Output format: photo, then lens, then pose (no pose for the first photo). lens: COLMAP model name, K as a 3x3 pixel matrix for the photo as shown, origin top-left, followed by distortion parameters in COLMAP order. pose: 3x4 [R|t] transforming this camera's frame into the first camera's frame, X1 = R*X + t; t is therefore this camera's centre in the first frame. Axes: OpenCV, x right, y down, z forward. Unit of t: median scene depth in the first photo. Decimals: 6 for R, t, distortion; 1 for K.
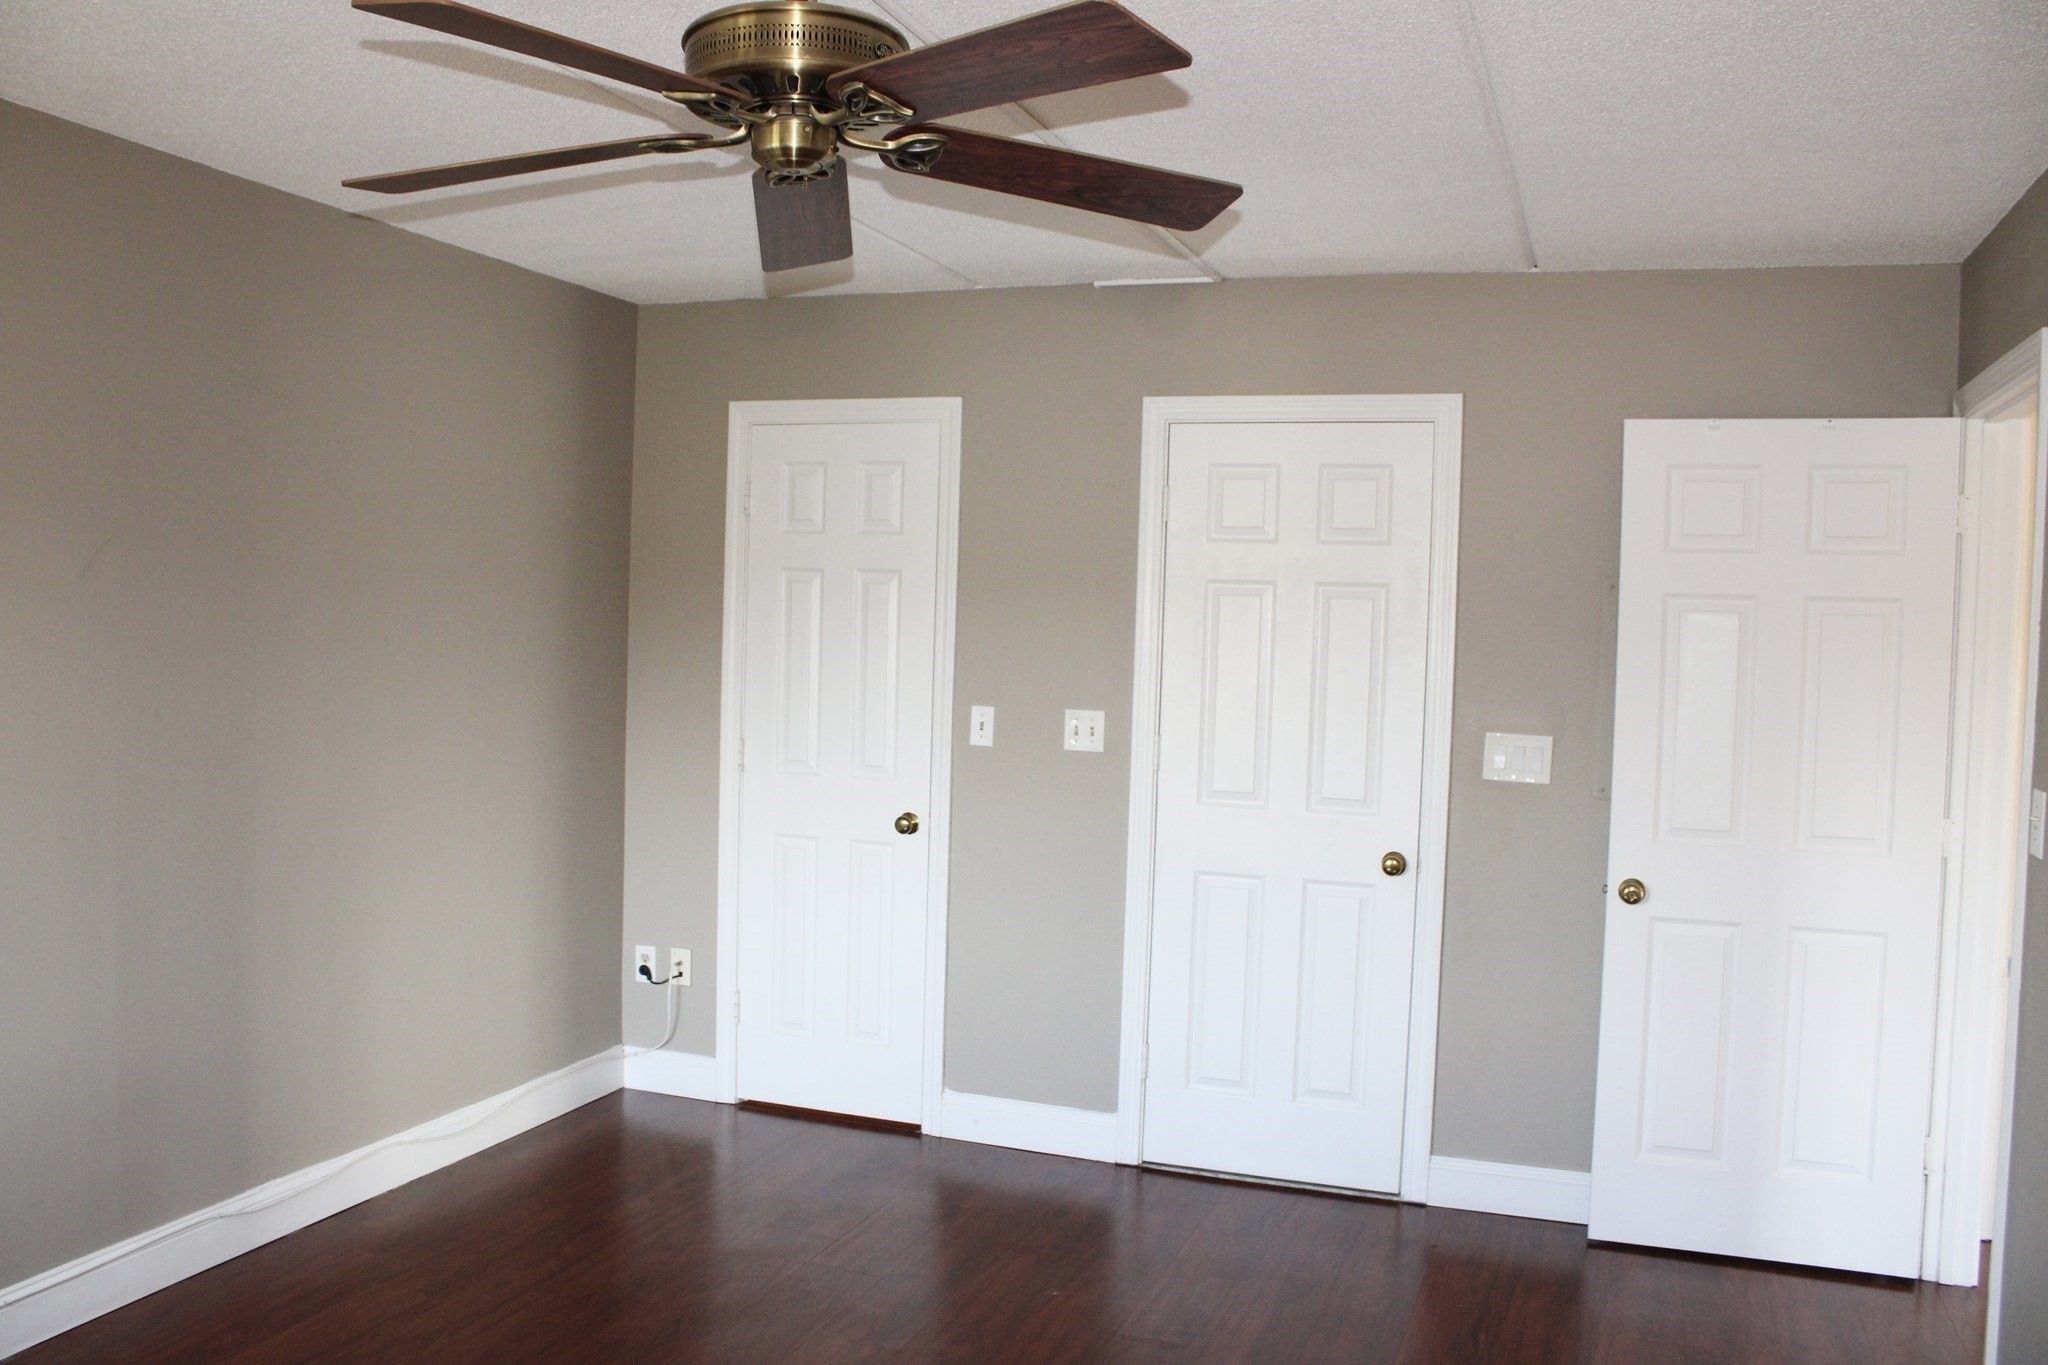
lens RADIAL K [[1700.3, 0, 1014.4], [0, 1700.3, 694.1], [0, 0, 1]] dist [-0.168304, 0.147856]
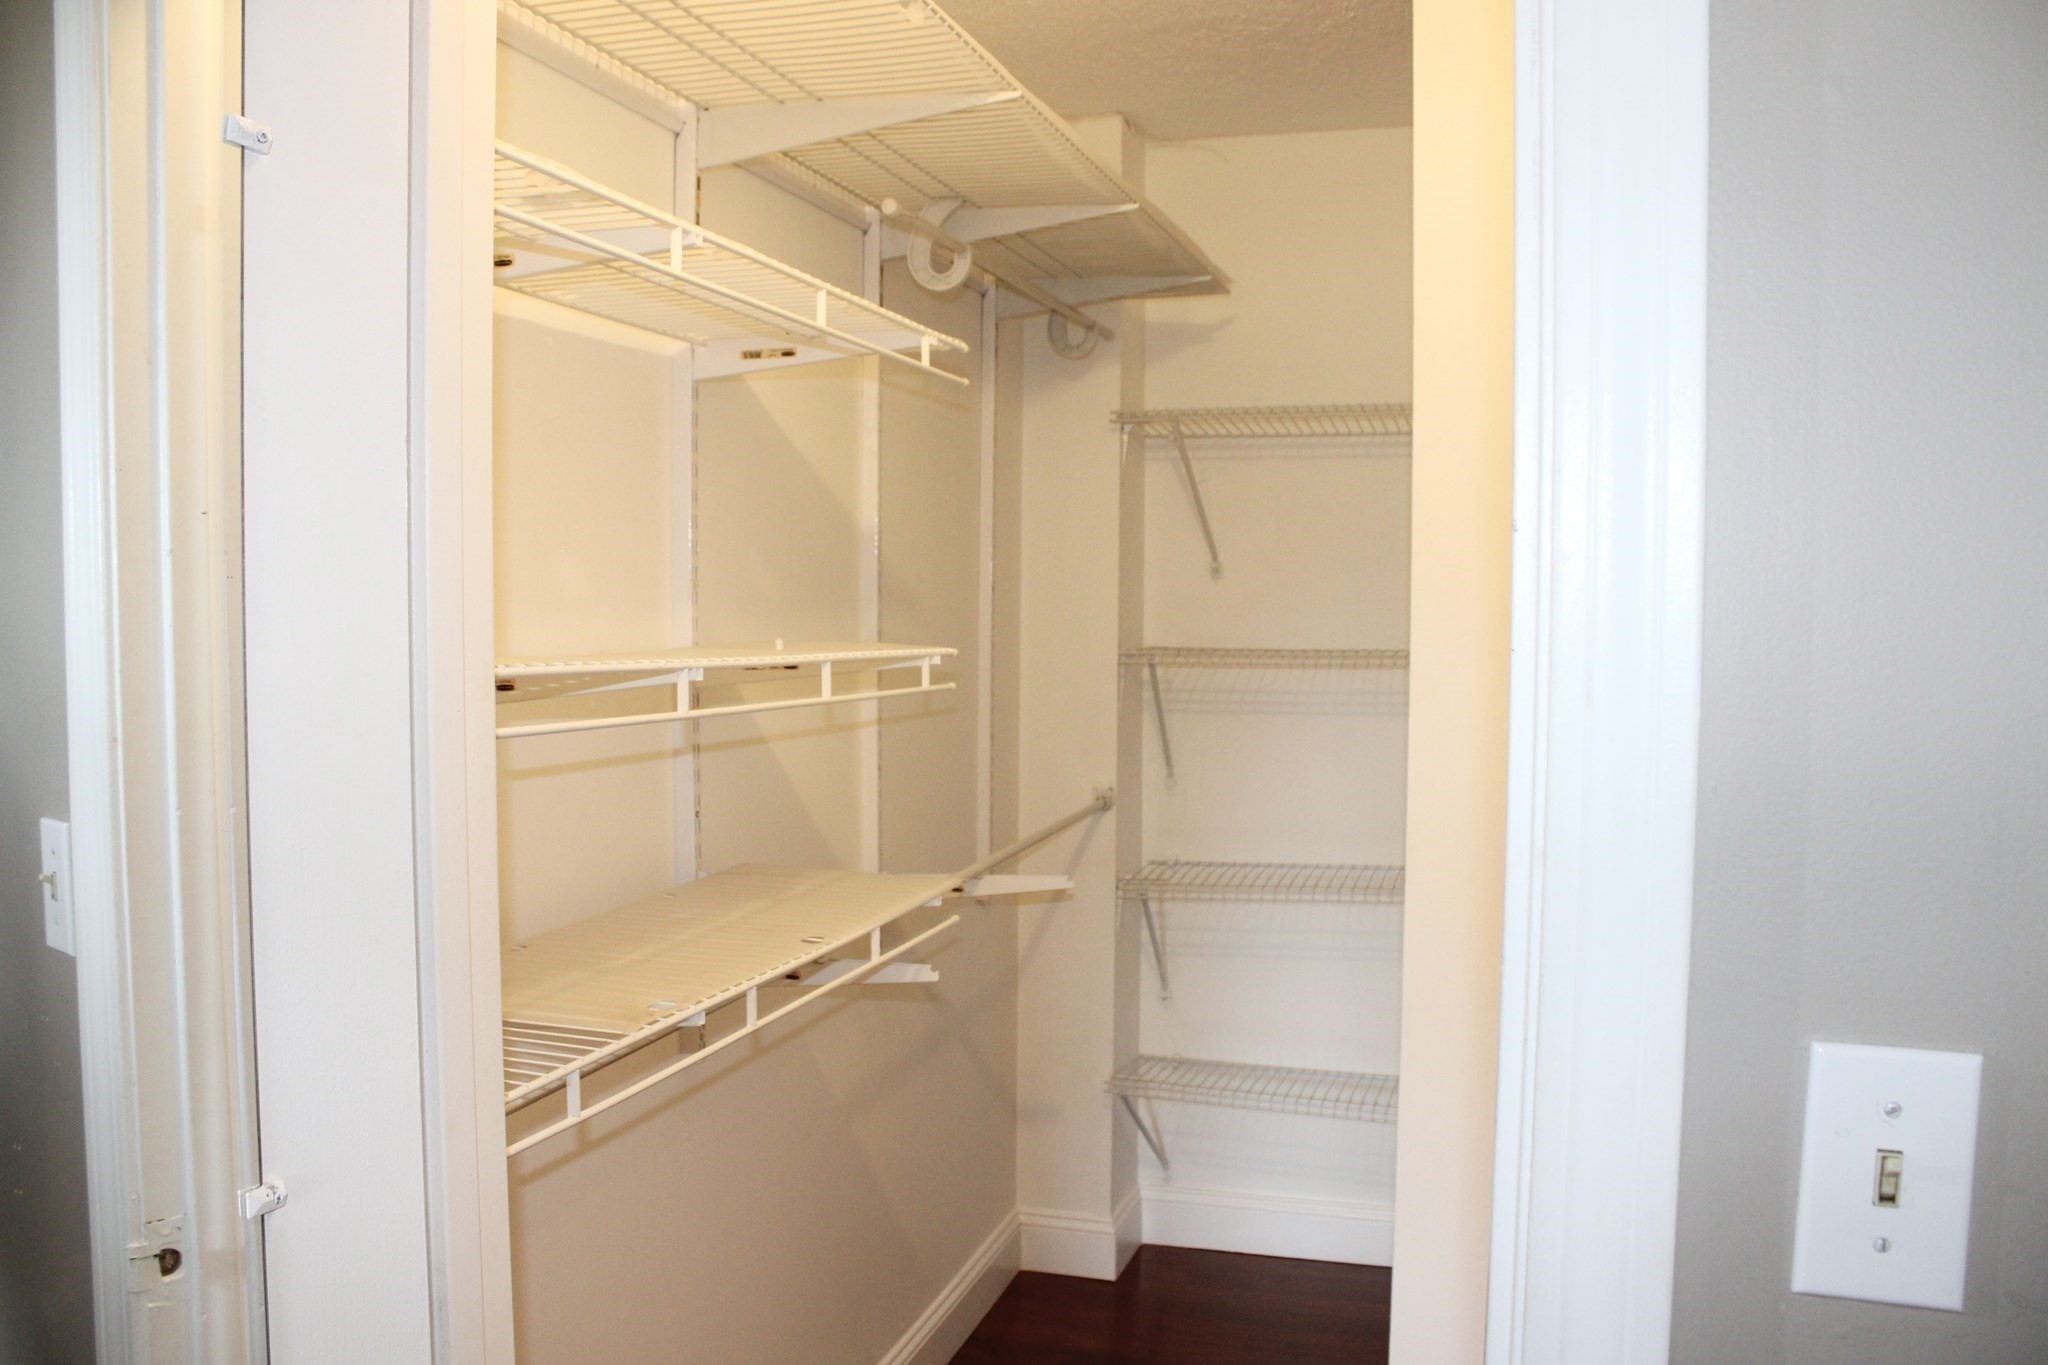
lens RADIAL K [[1700.3, 0, 1014.4], [0, 1700.3, 694.1], [0, 0, 1]] dist [-0.168304, 0.147856]
pose [[0.998095, -0.029010, 0.054445, -0.127135], [0.028196, 0.999480, 0.015661, -0.036359], [-0.054871, -0.014096, 0.998394, 1.047614]]
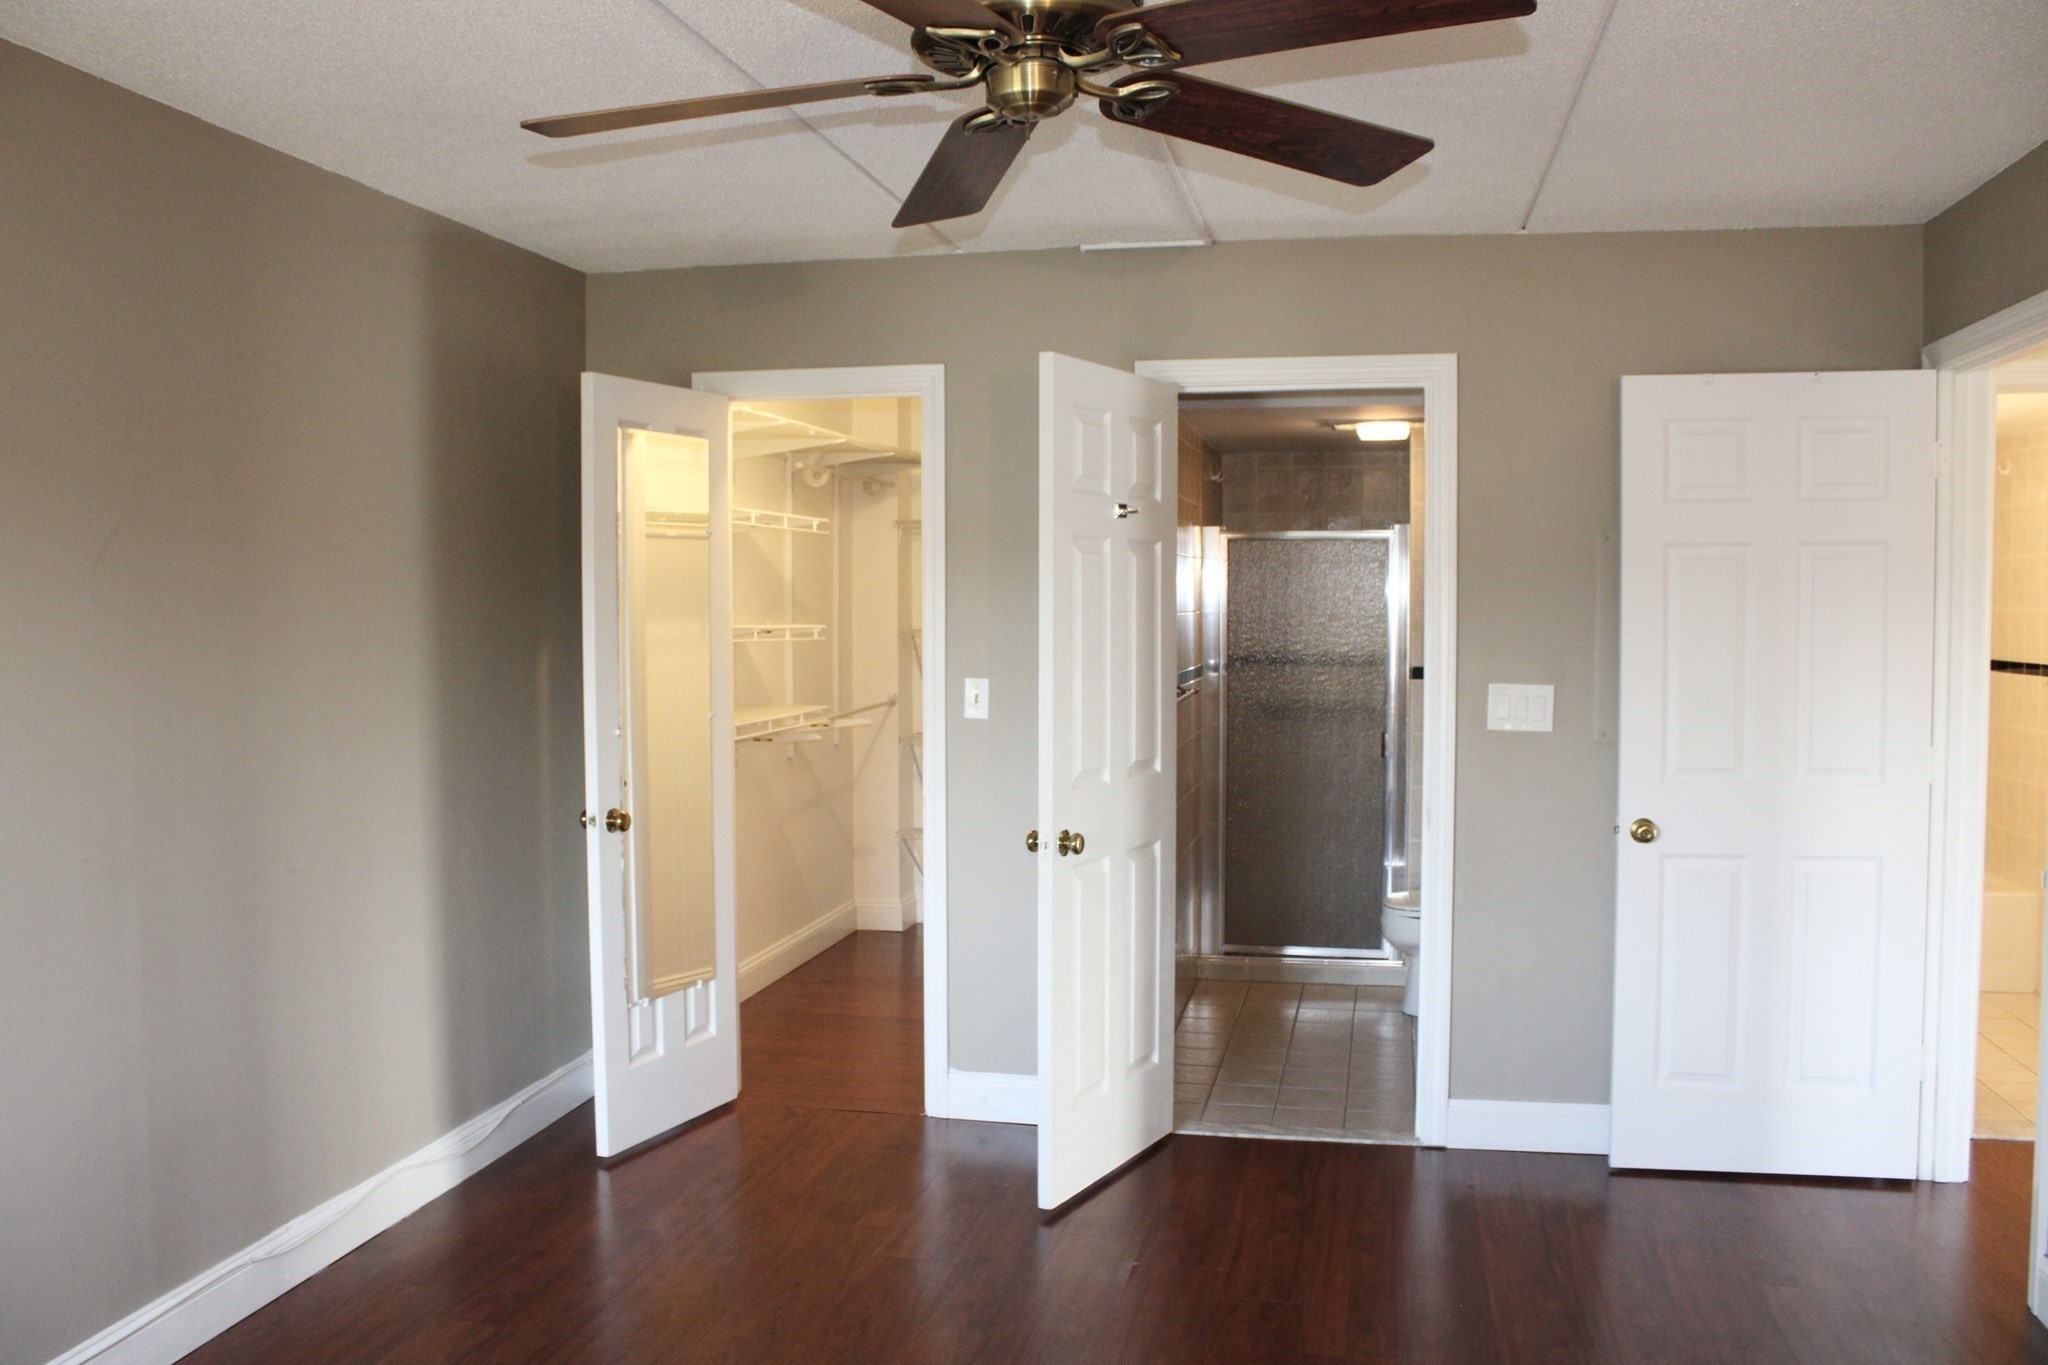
lens RADIAL K [[1700.3, 0, 1014.4], [0, 1700.3, 694.1], [0, 0, 1]] dist [-0.168304, 0.147856]
pose [[0.989307, -0.040603, 0.140084, -0.164876], [0.038704, 0.999119, 0.016254, 0.001318], [-0.140620, -0.010658, 0.990006, 0.028060]]
